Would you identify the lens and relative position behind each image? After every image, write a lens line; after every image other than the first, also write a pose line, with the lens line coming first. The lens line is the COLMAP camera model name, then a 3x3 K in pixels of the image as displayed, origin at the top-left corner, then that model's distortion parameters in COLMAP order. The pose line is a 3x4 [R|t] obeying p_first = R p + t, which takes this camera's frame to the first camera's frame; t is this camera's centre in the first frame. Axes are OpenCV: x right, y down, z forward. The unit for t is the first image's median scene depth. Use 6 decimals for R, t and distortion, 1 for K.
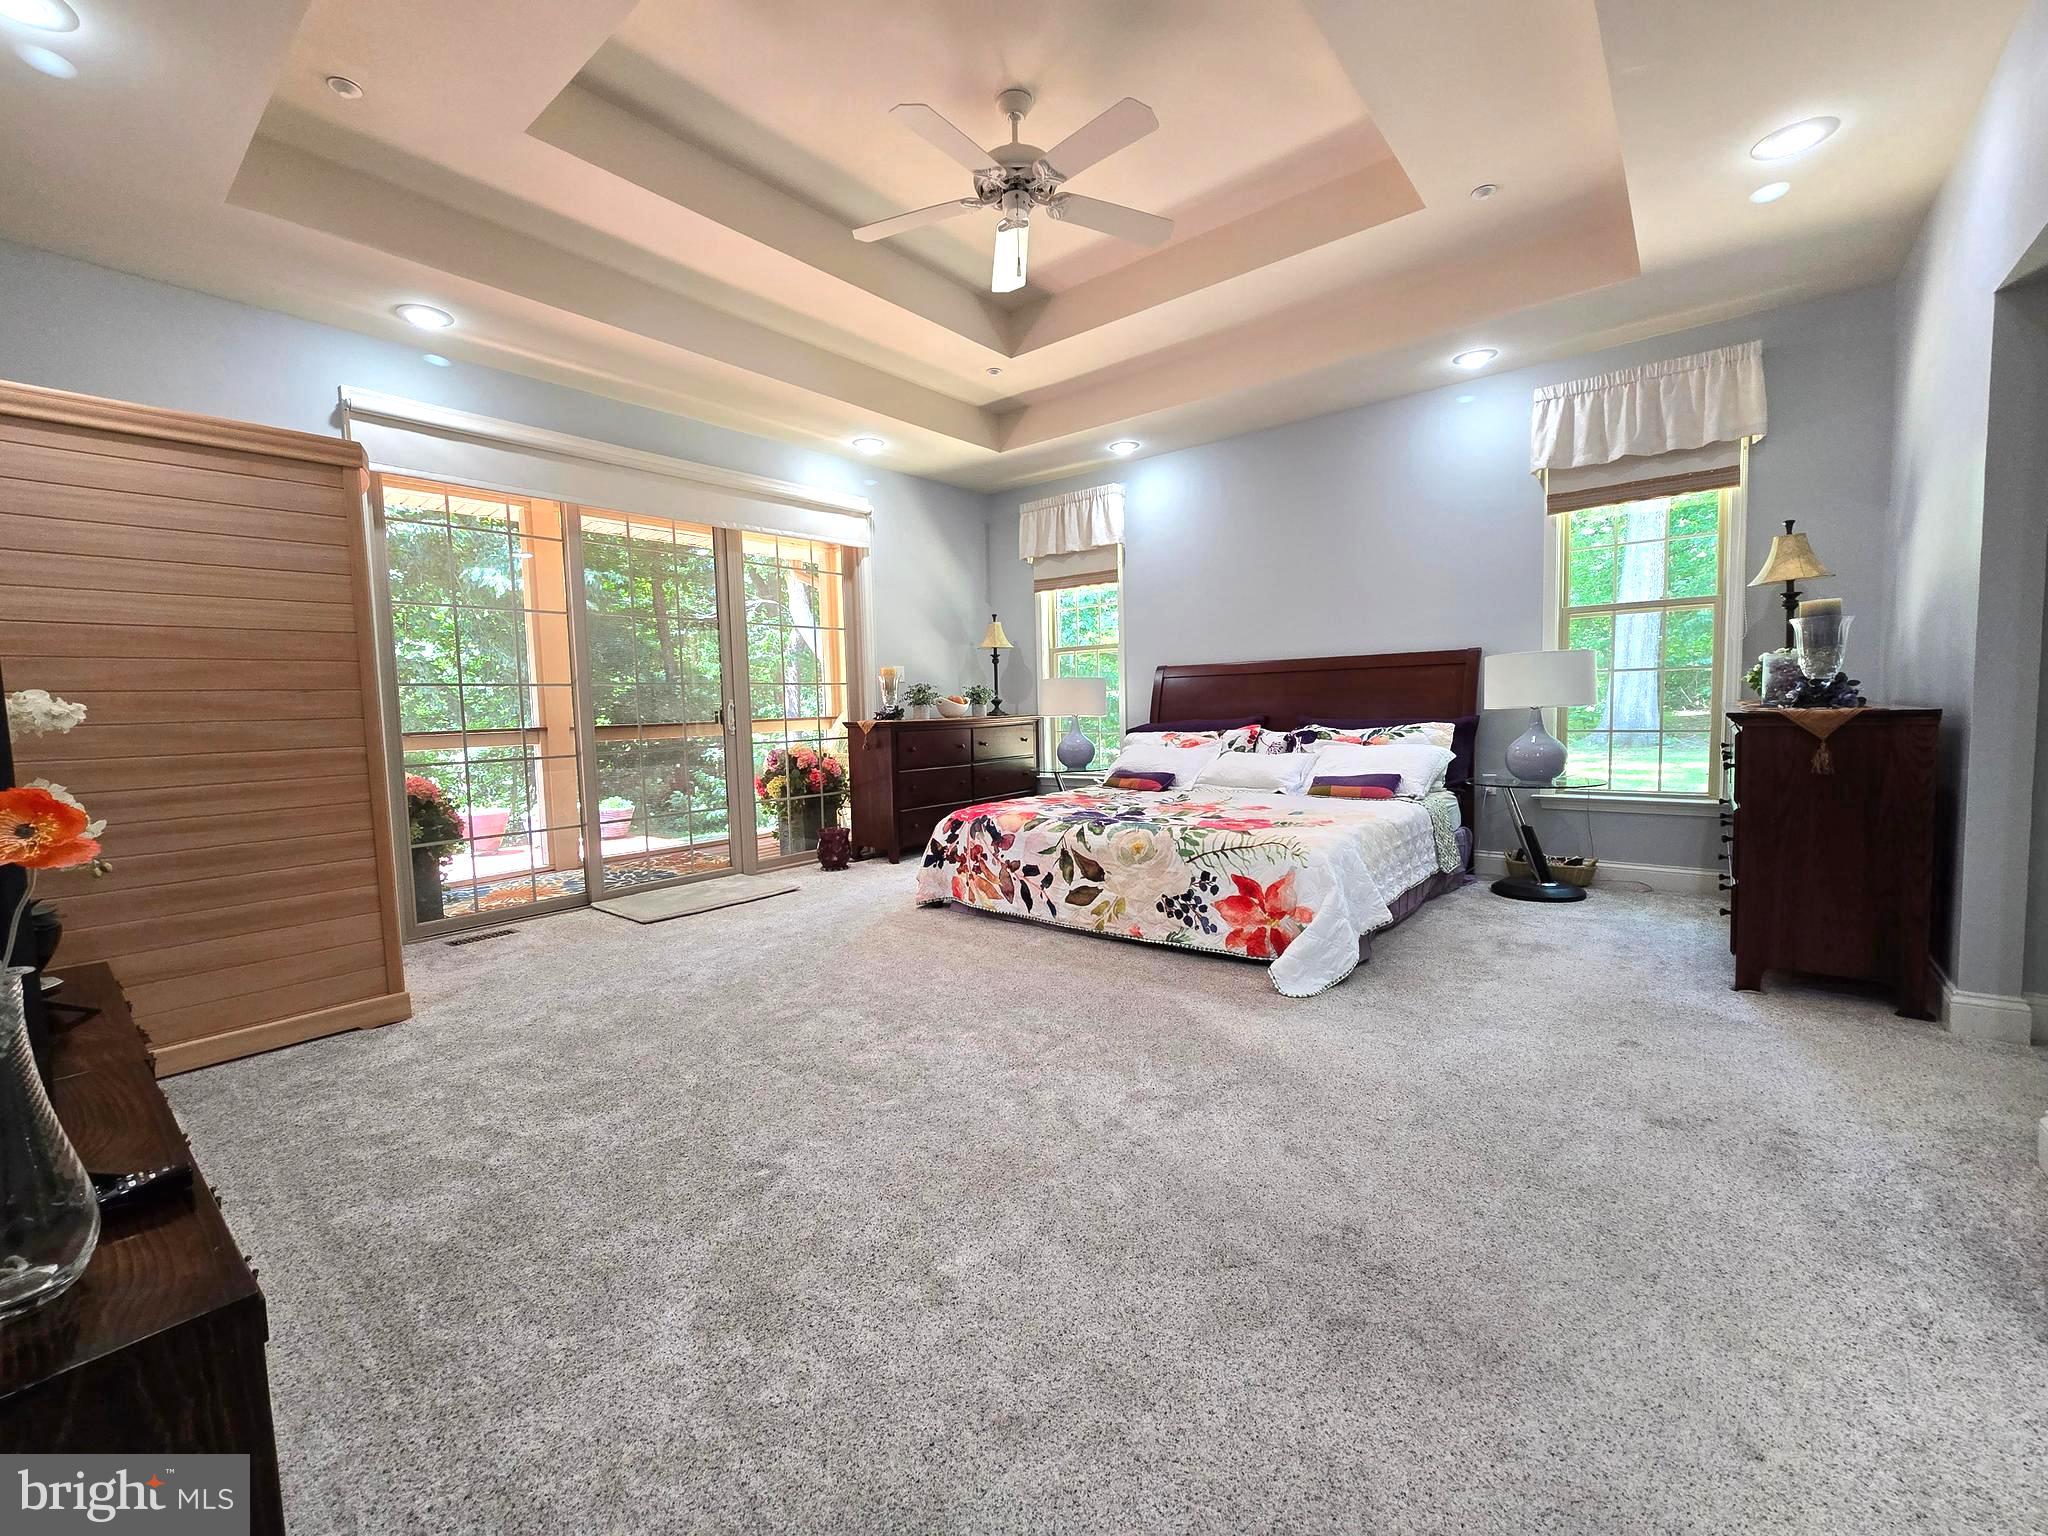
lens RADIAL K [[839.0, 0, 1024.7], [0, 839.0, 761.5], [0, 0, 1]] dist [-0.001141, -0.000219]
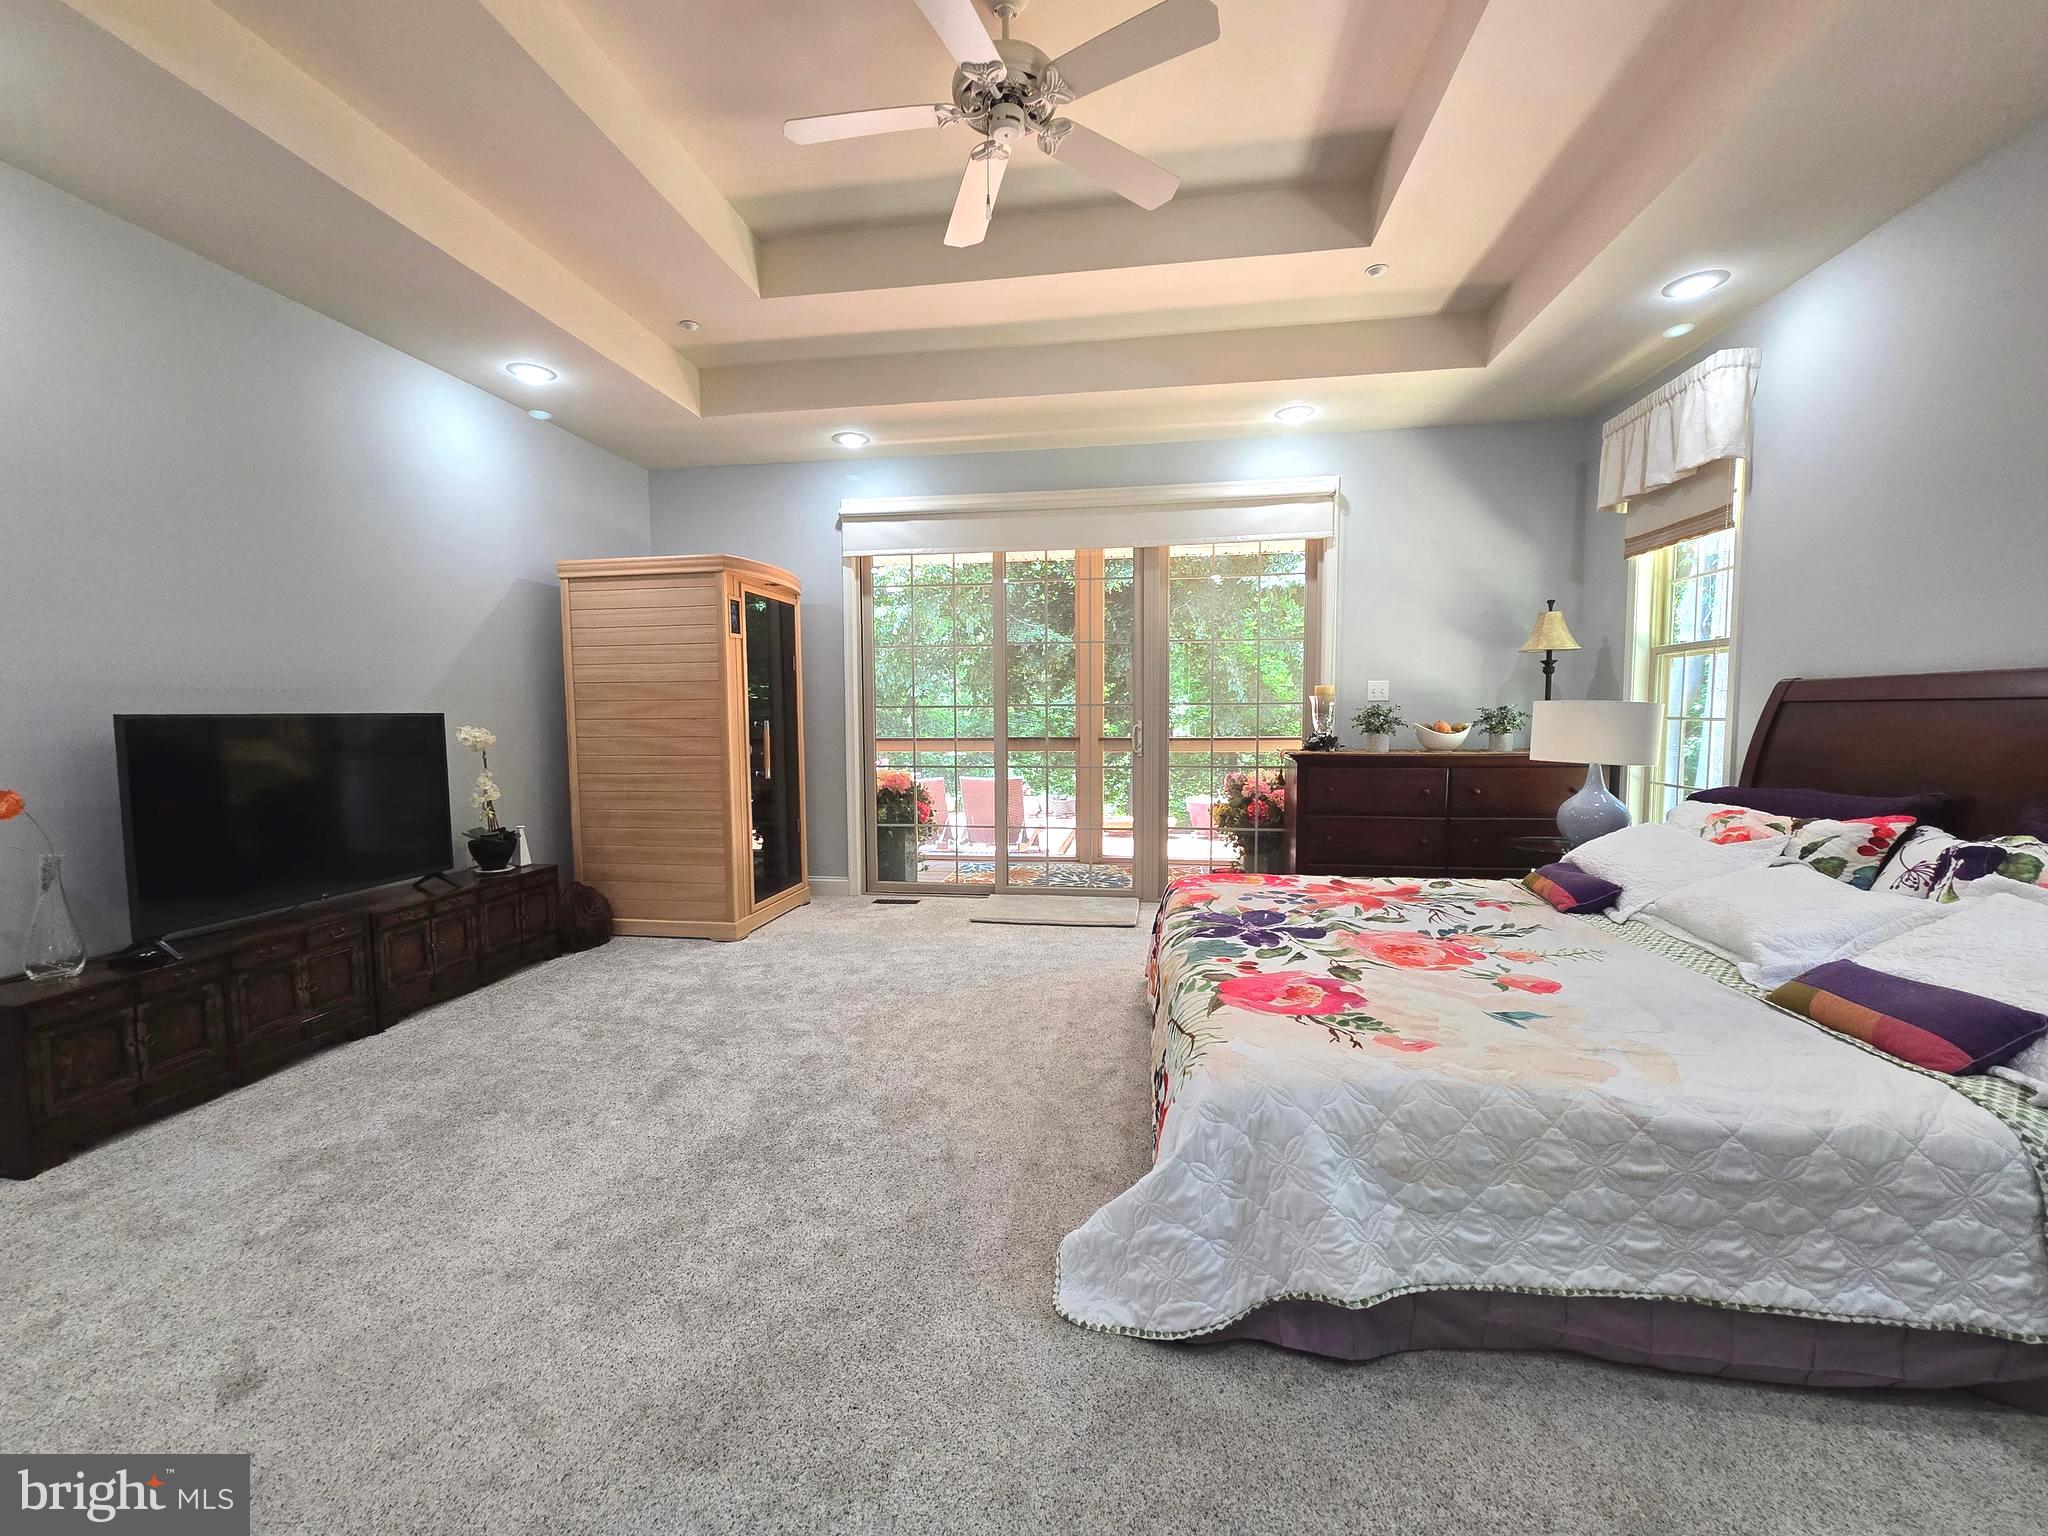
lens RADIAL K [[841.5, 0, 1013.9], [0, 841.5, 766.8], [0, 0, 1]] dist [0.000794, 0.000249]
pose [[0.503042, 0.079367, -0.860610, 0.428073], [-0.068326, 0.996310, 0.051943, -0.061794], [0.861557, 0.032673, 0.506608, 0.375535]]
